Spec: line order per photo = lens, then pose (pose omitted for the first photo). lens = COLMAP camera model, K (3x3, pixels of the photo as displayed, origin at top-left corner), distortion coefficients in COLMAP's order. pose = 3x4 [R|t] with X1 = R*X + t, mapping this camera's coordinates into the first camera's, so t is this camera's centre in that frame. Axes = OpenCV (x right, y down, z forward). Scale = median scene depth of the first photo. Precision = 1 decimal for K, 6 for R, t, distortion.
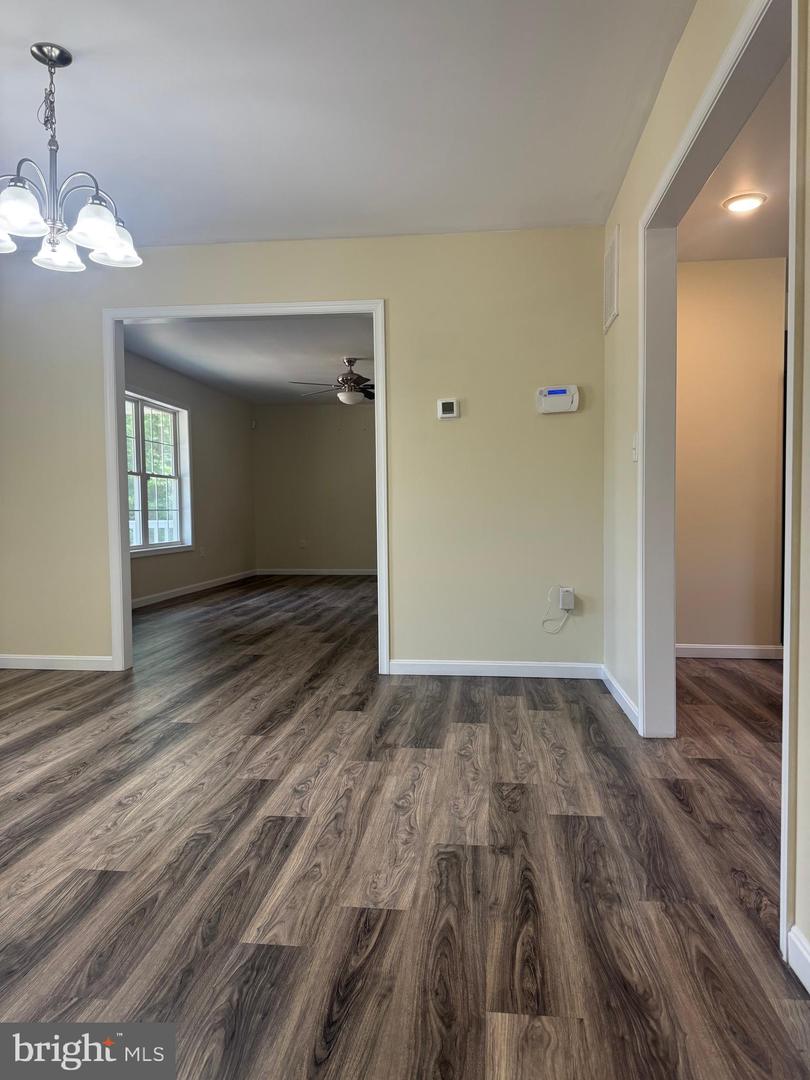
lens RADIAL K [[777.7, 0, 408.8], [0, 777.7, 533.3], [0, 0, 1]] dist [0.022915, -0.010961]
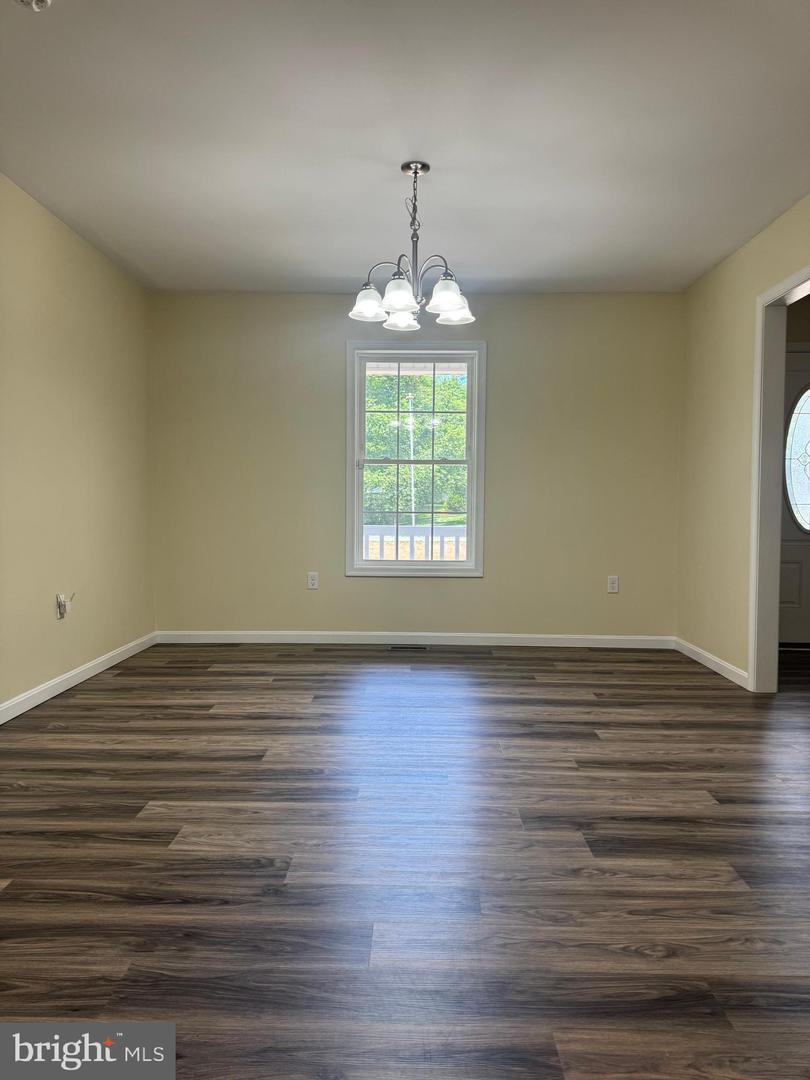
lens RADIAL K [[777.7, 0, 411.8], [0, 777.7, 543.9], [0, 0, 1]] dist [0.022915, -0.010961]
pose [[0.095248, 0.065187, -0.993317, 1.090973], [-0.044372, 0.997140, 0.061183, -0.079649], [0.994464, 0.038248, 0.097868, 1.105880]]
